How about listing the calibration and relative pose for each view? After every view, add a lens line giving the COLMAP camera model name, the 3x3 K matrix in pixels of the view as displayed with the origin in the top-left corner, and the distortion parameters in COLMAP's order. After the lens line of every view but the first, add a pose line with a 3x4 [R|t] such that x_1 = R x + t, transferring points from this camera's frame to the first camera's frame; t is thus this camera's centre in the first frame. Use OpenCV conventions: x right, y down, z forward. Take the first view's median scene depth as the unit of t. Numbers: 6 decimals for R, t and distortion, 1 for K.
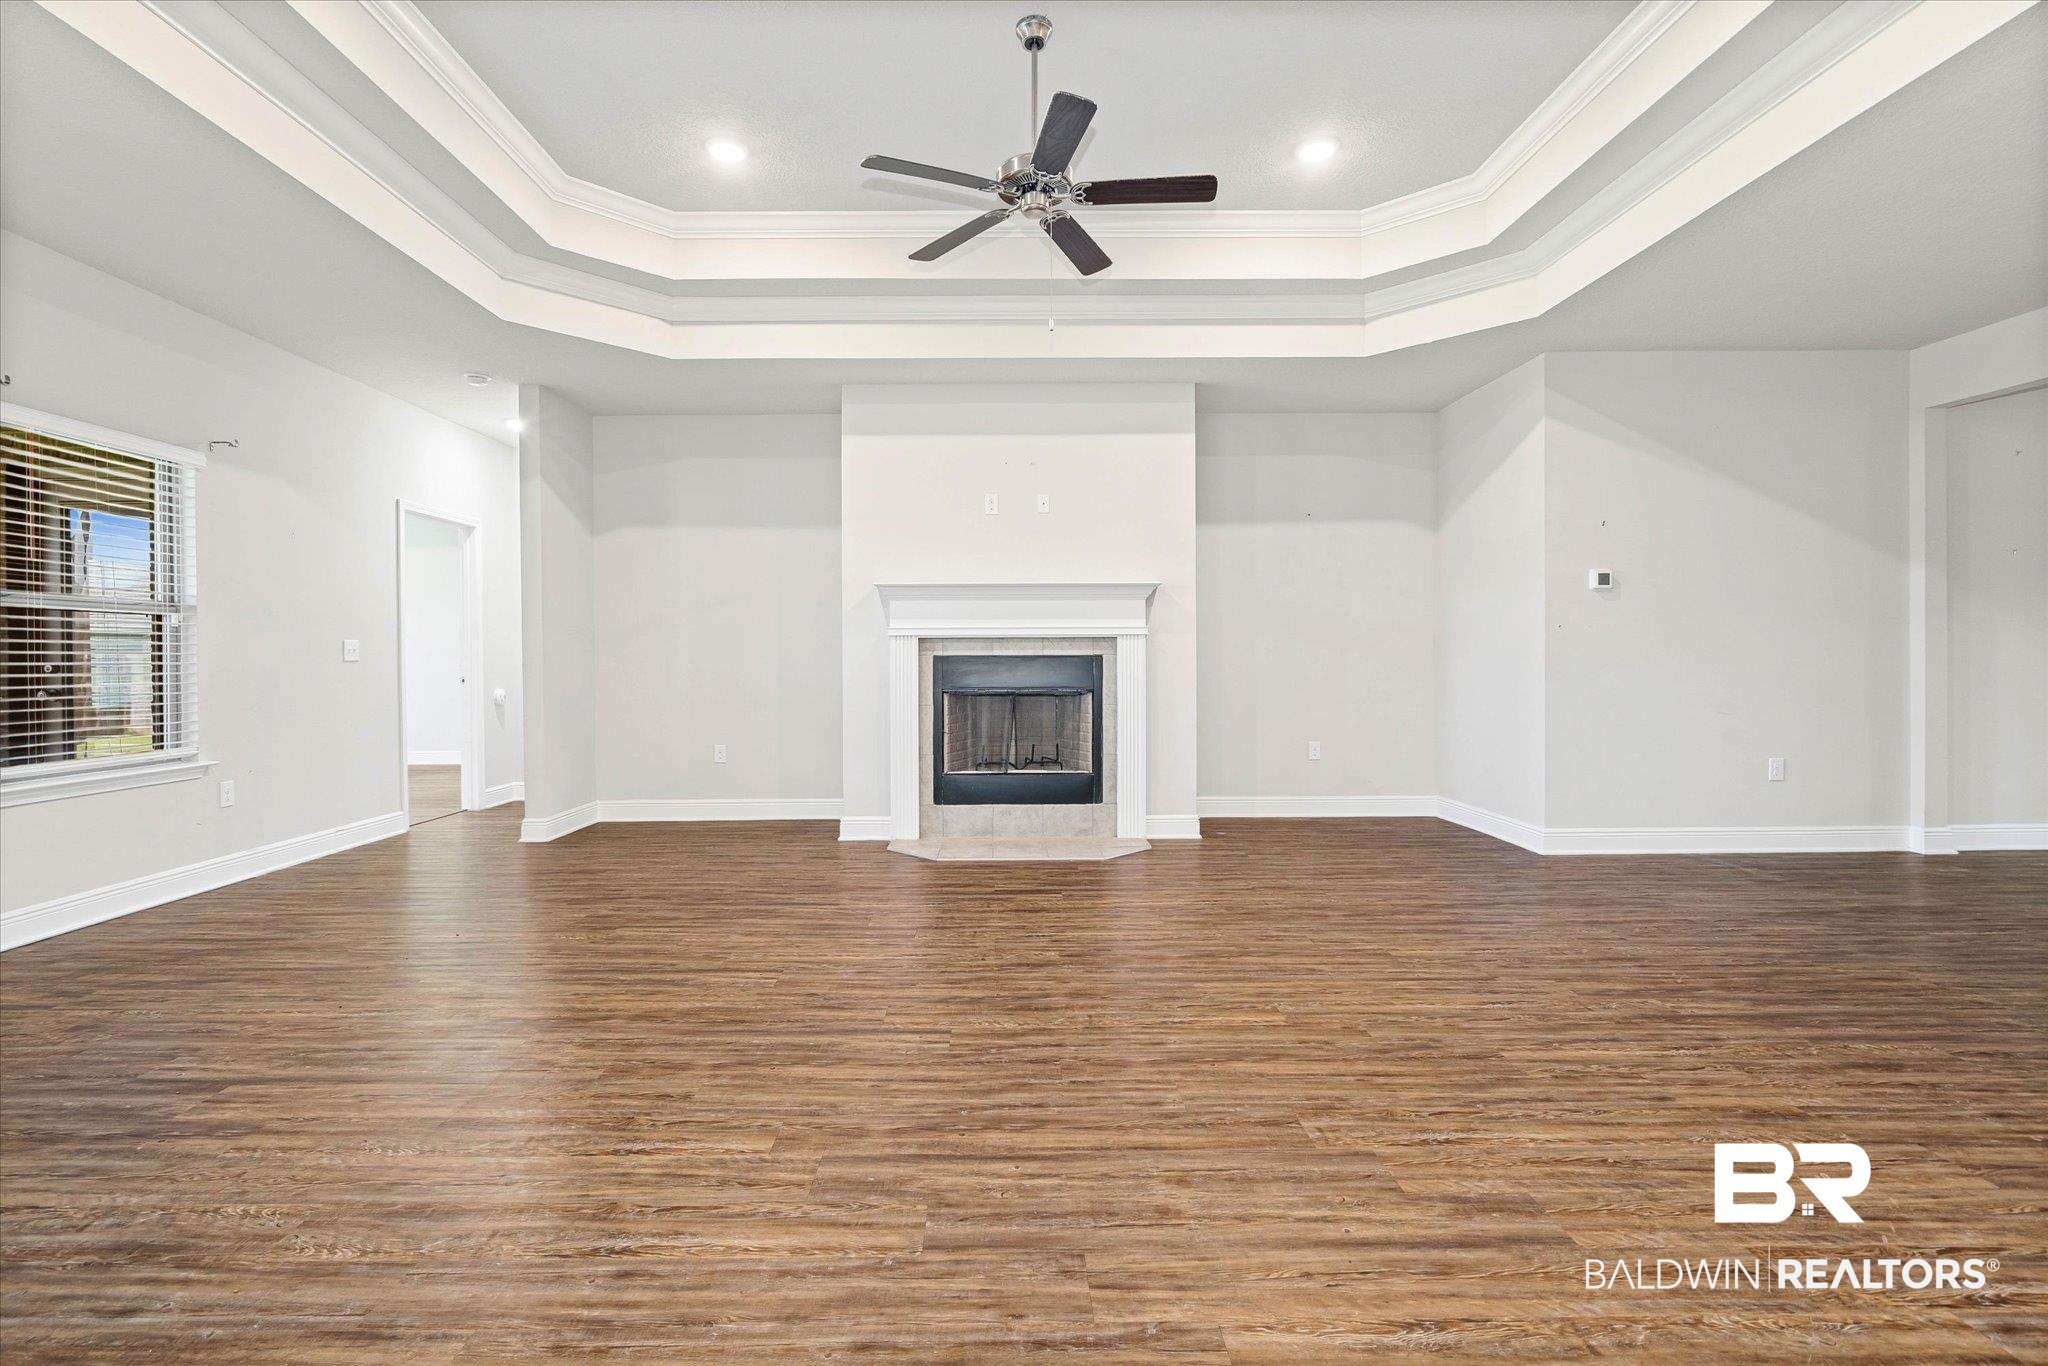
lens RADIAL K [[942.4, 0, 1006.8], [0, 942.4, 676.7], [0, 0, 1]] dist [0.000979, -0.003093]
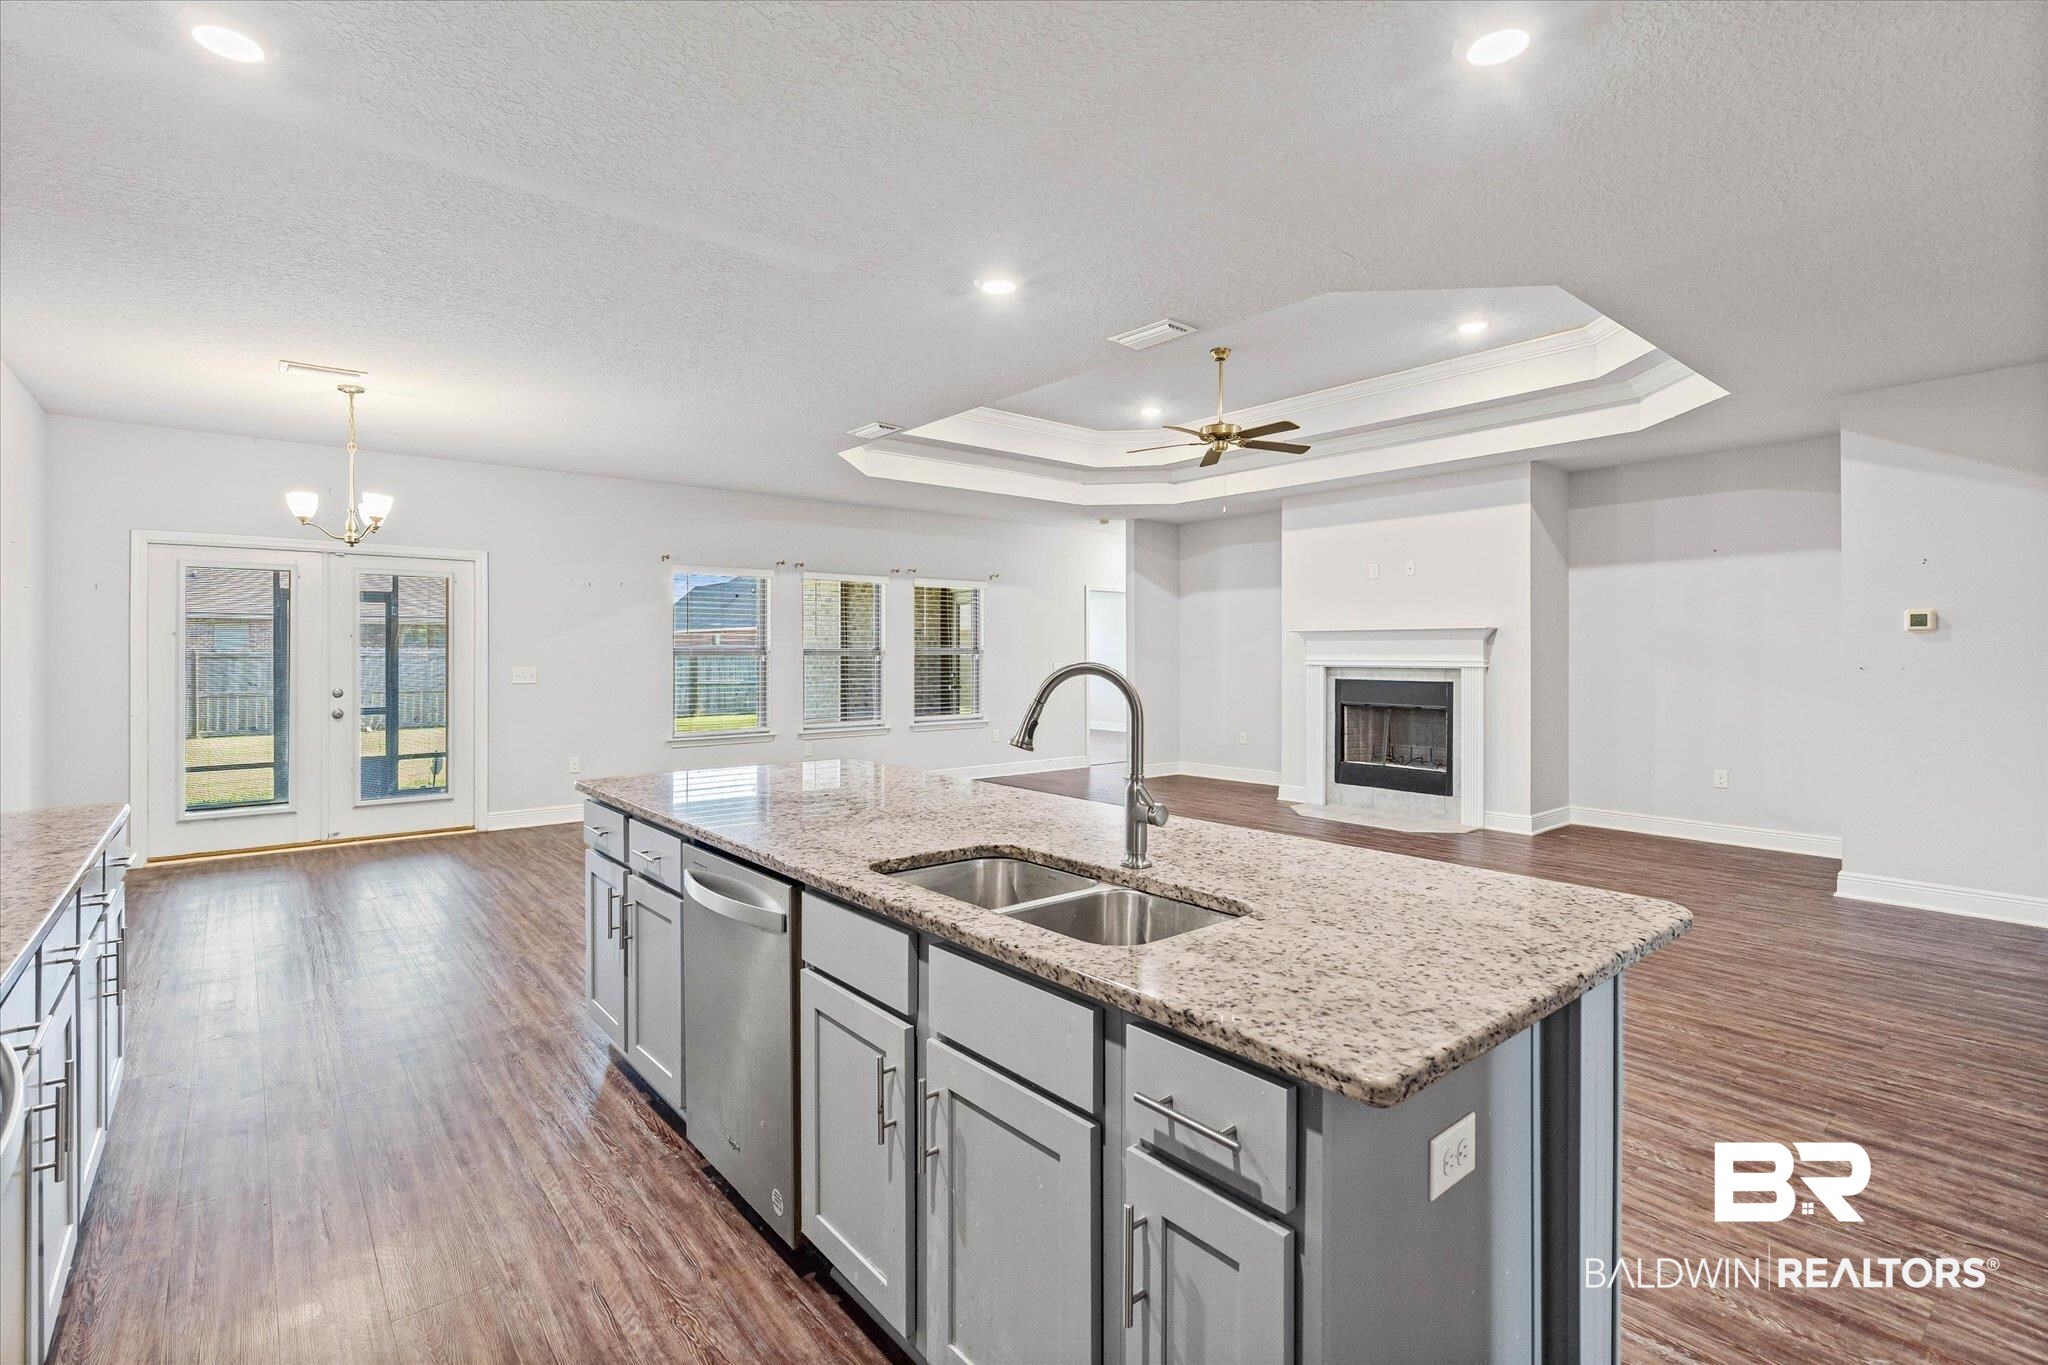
lens RADIAL K [[942.4, 0, 1027.4], [0, 942.4, 664.7], [0, 0, 1]] dist [0.000979, -0.003093]
pose [[0.644955, 0.015522, -0.764063, 0.716357], [-0.015080, 0.999858, 0.007583, -0.047938], [0.764072, 0.006632, 0.645097, -0.282825]]
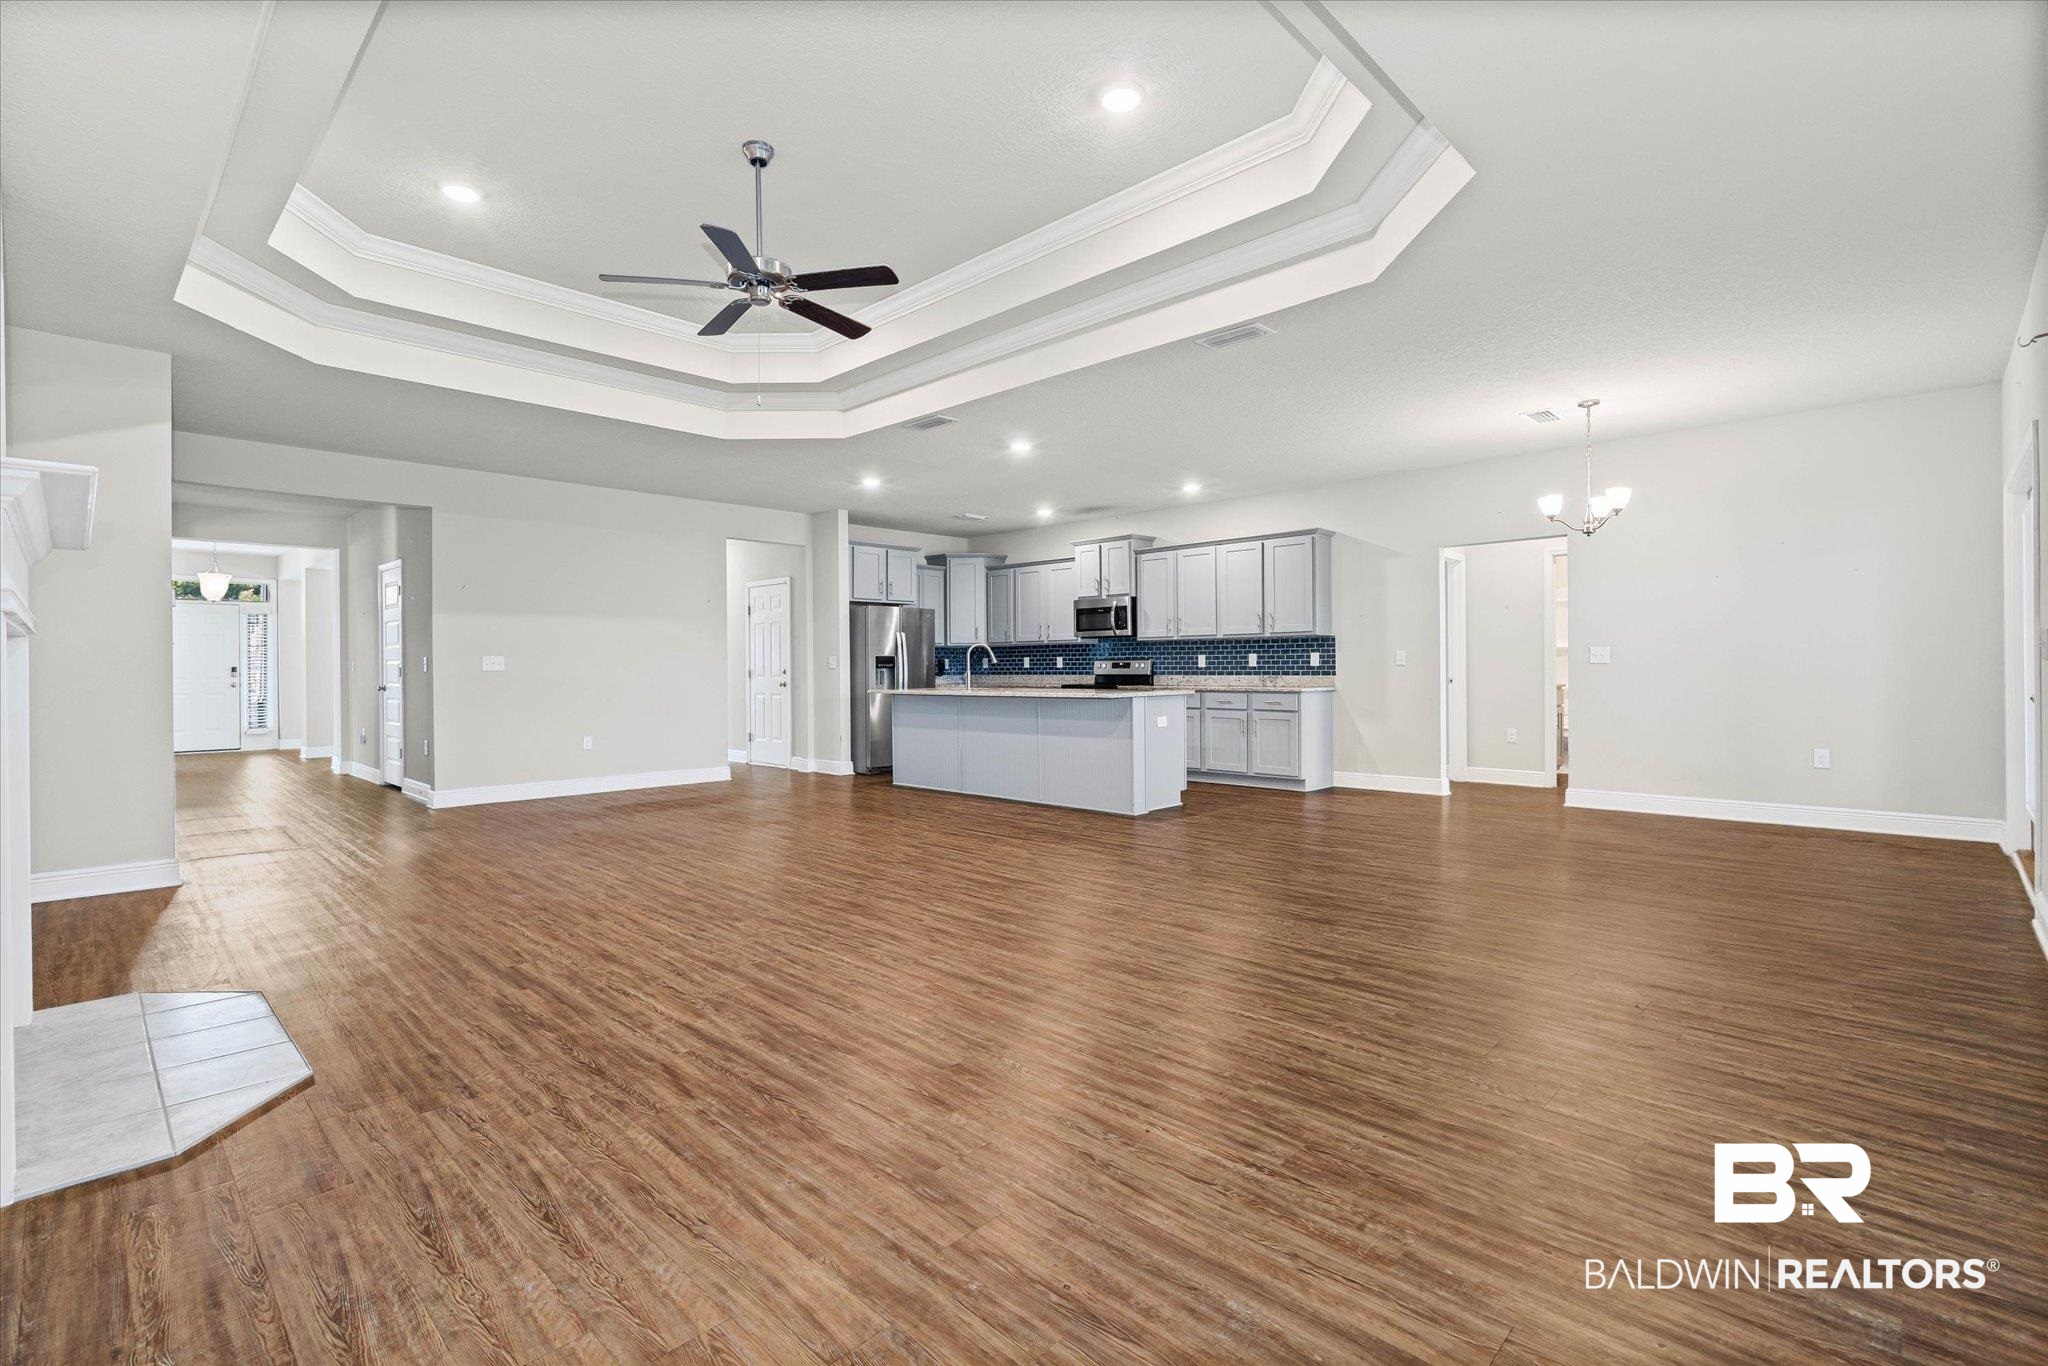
lens RADIAL K [[942.4, 0, 1021.2], [0, 942.4, 668.2], [0, 0, 1]] dist [0.000979, -0.003093]
pose [[-0.719624, 0.007279, 0.694326, -1.109766], [0.024725, 0.999580, 0.015146, -0.033275], [-0.693924, 0.028066, -0.719501, 1.740786]]
